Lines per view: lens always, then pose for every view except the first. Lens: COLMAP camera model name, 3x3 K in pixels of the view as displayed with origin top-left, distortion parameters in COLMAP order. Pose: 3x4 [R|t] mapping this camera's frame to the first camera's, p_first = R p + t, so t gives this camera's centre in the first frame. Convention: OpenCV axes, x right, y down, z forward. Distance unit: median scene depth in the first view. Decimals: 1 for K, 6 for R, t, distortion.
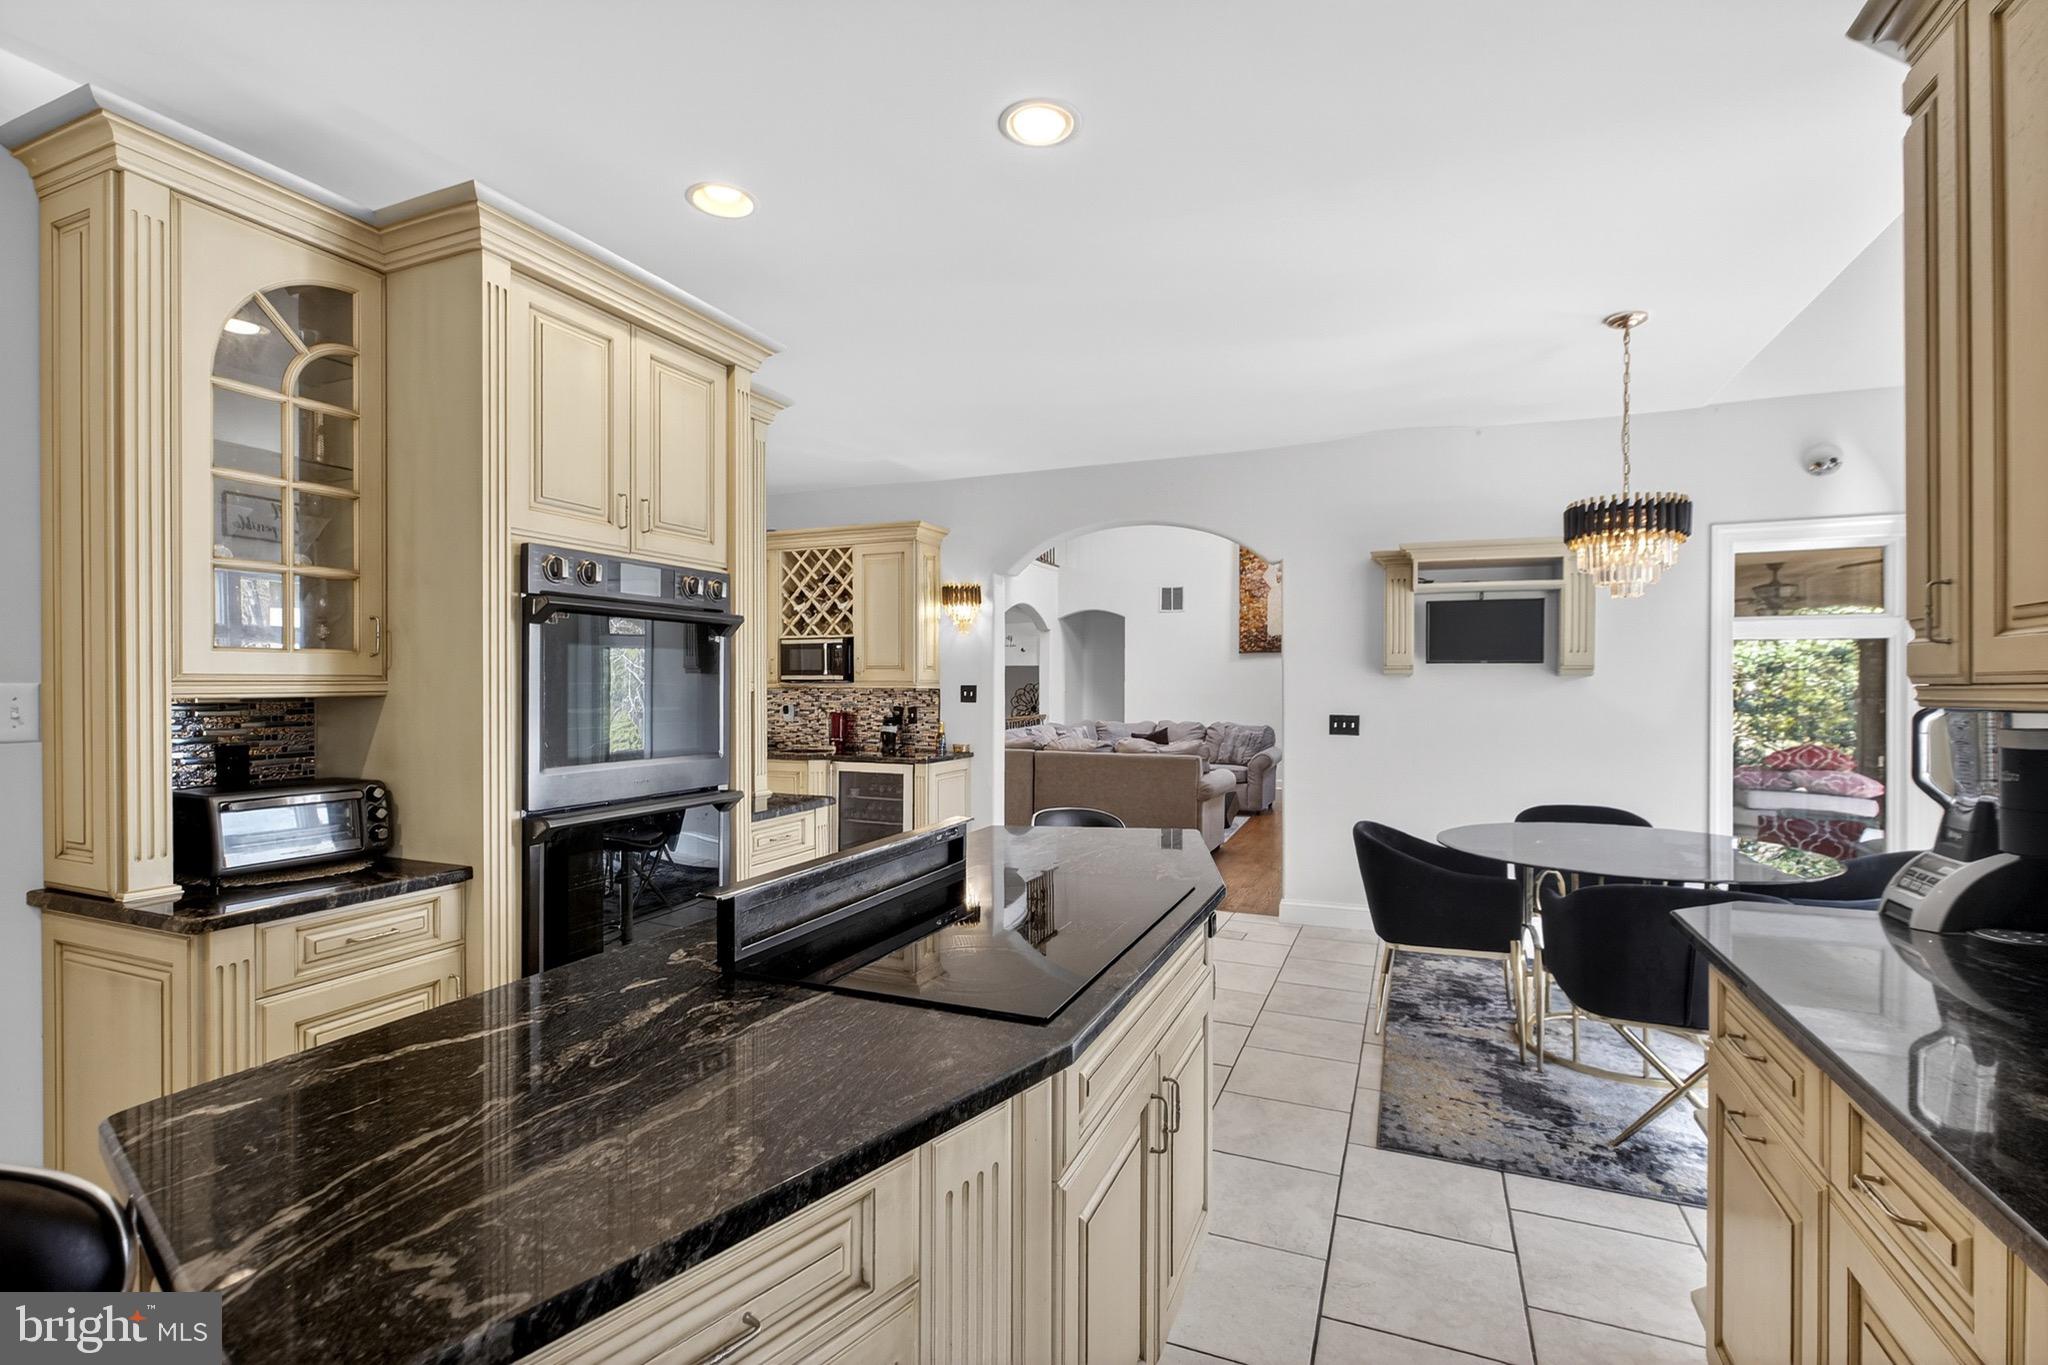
lens RADIAL K [[928.0, 0, 1024.0], [0, 928.0, 682.5], [0, 0, 1]] dist [-0.033848, 0.000041]
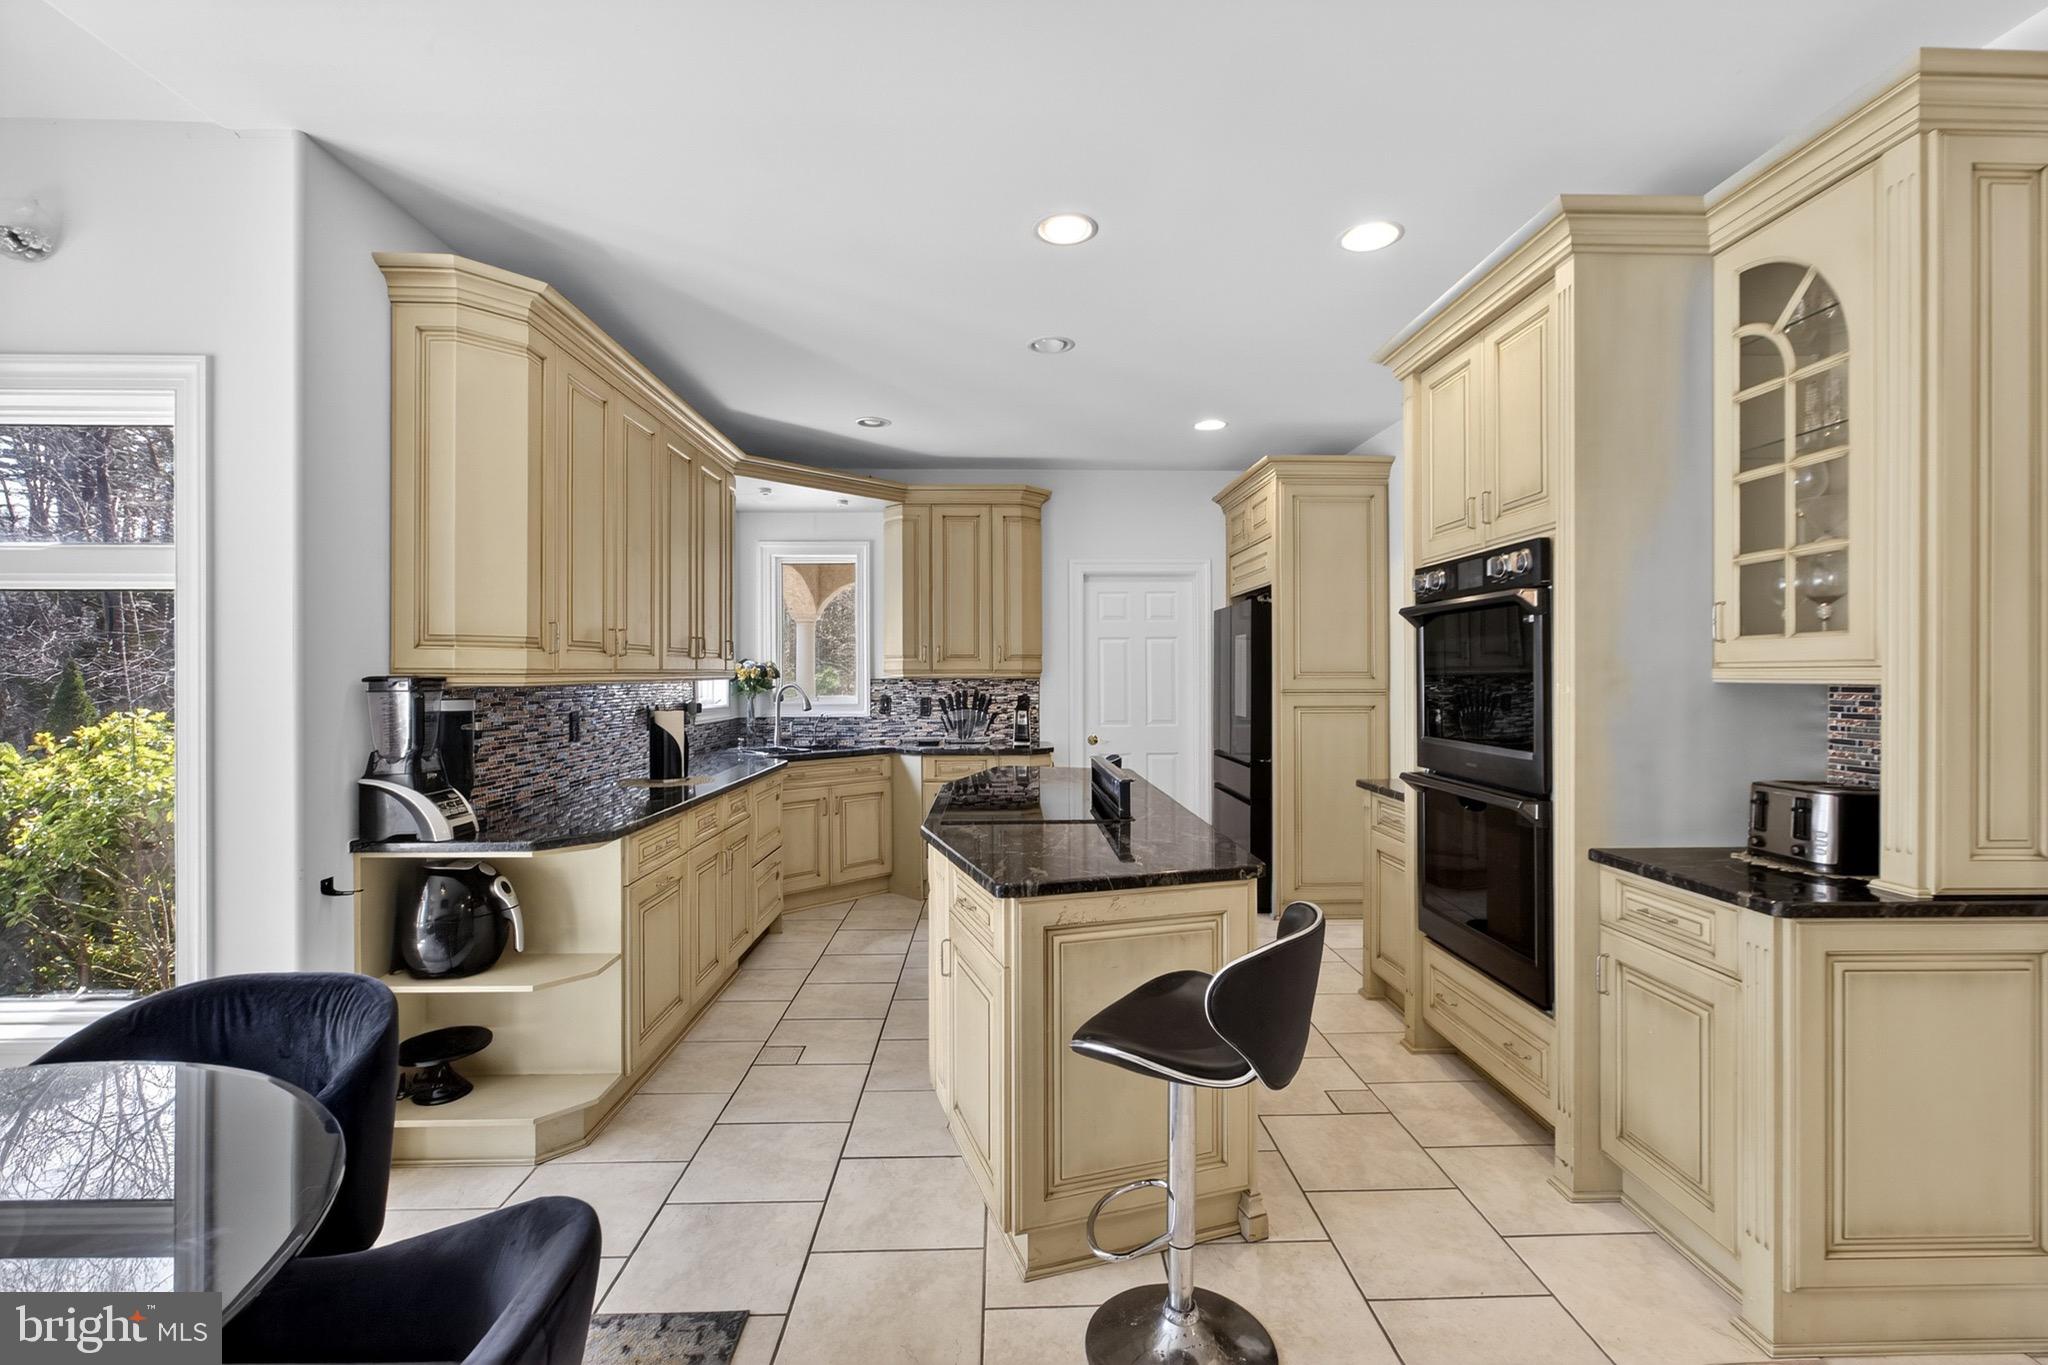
lens RADIAL K [[899.0, 0, 1023.6], [0, 899.0, 672.6], [0, 0, 1]] dist [-0.011299, 0.000177]
pose [[-0.907037, 0.001588, -0.421048, 0.376987], [0.004054, 0.999979, -0.004963, 0.005280], [0.421031, -0.006209, -0.907025, 1.344377]]
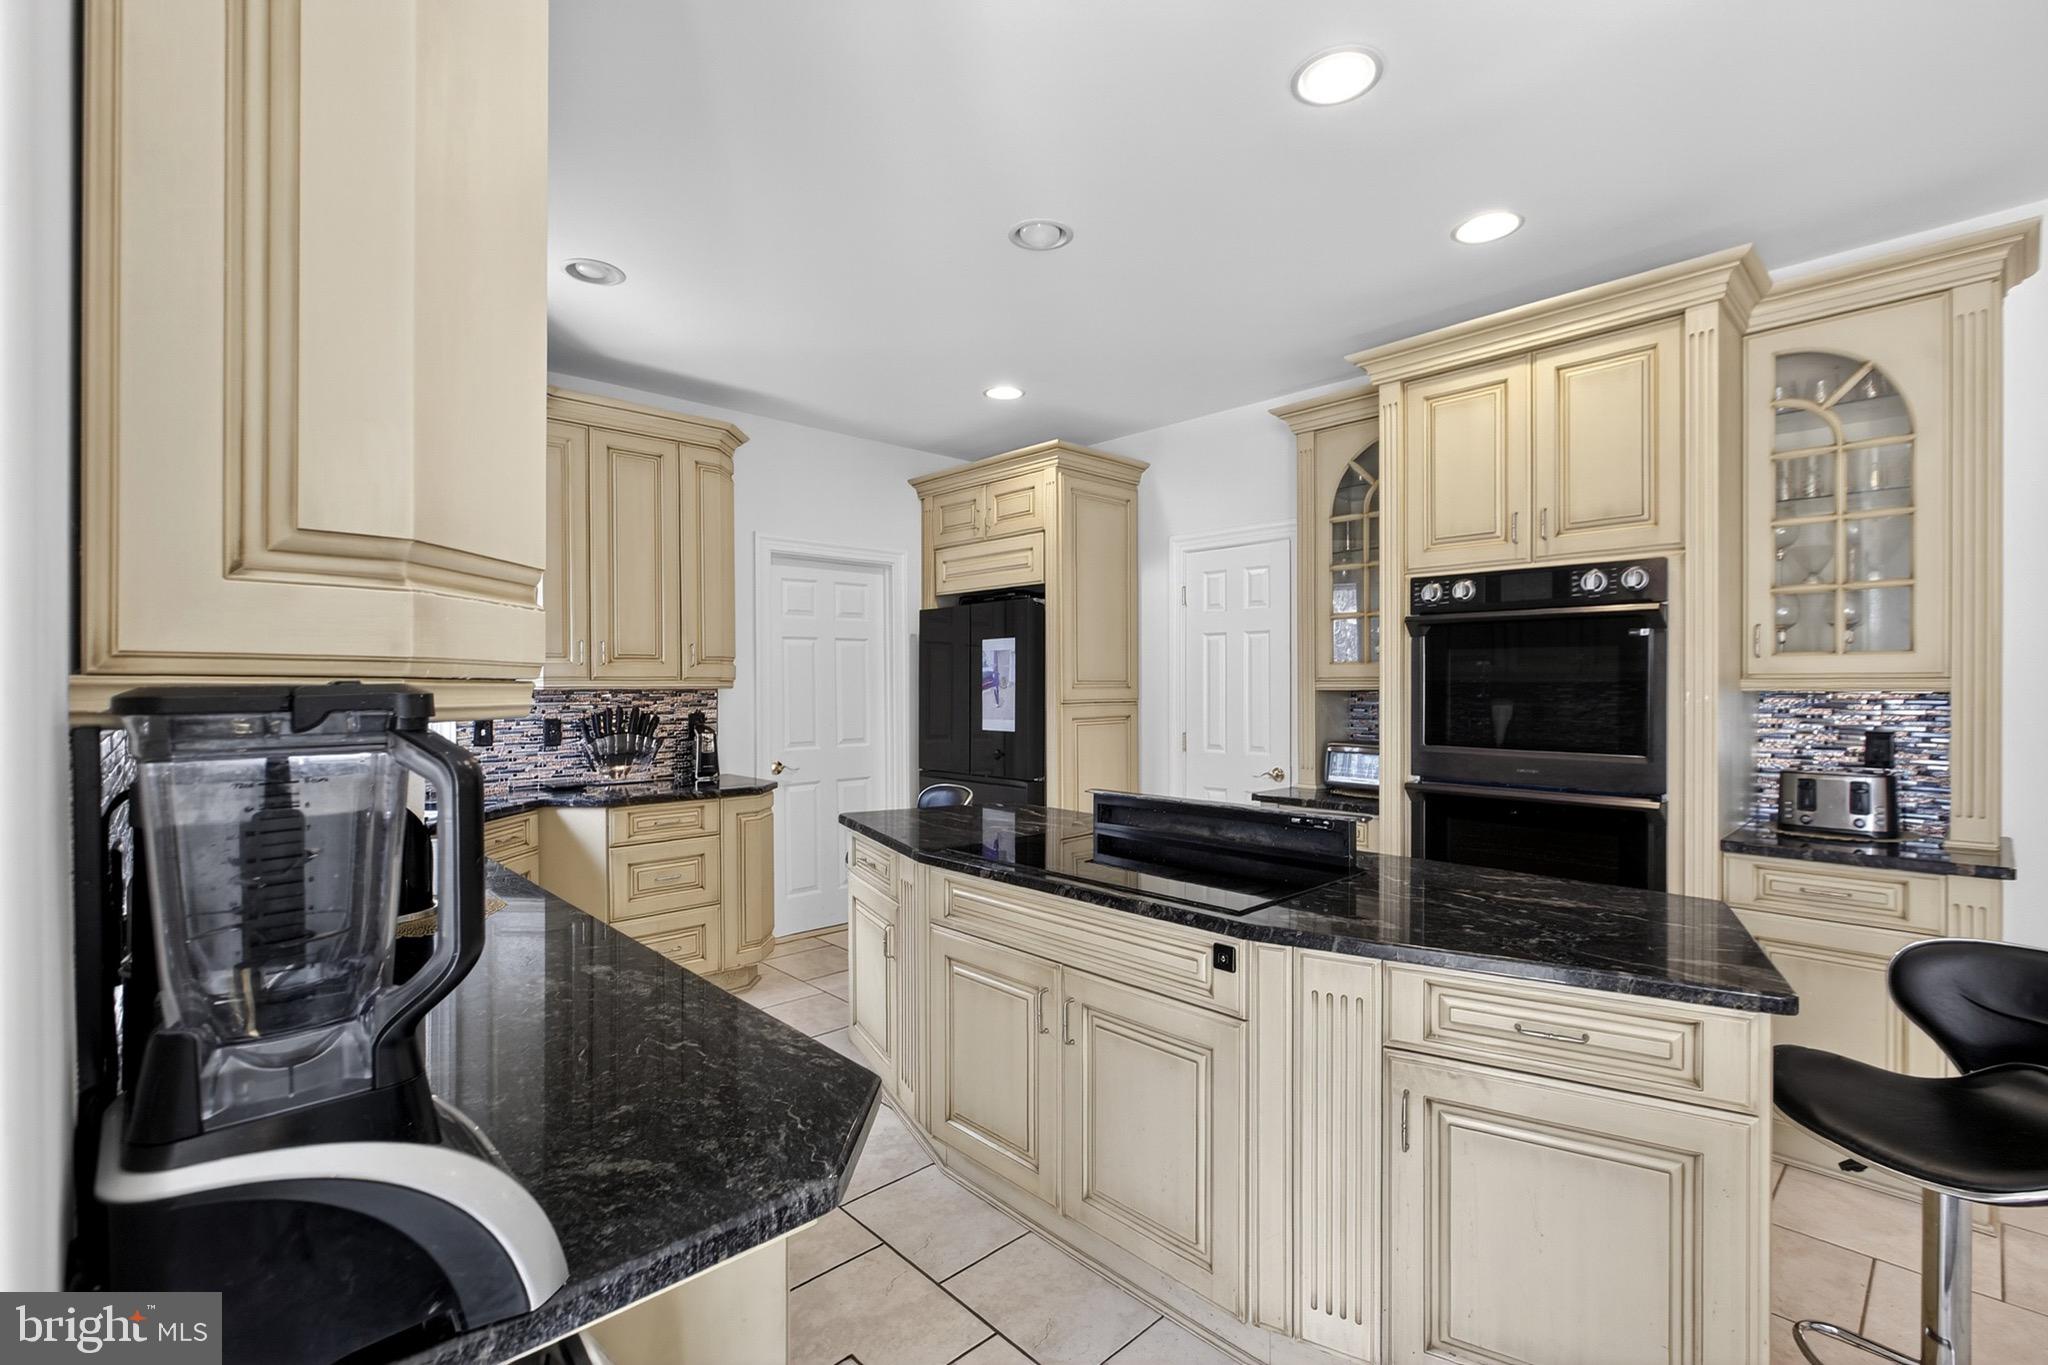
lens RADIAL K [[900.5, 0, 1024.0], [0, 900.5, 682.5], [0, 0, 1]] dist [-0.012040, -0.000011]
pose [[-0.401209, 0.000808, -0.915986, 0.624270], [0.004696, 0.999988, -0.001175, 0.002253], [0.915975, -0.004773, -0.401208, 0.682141]]
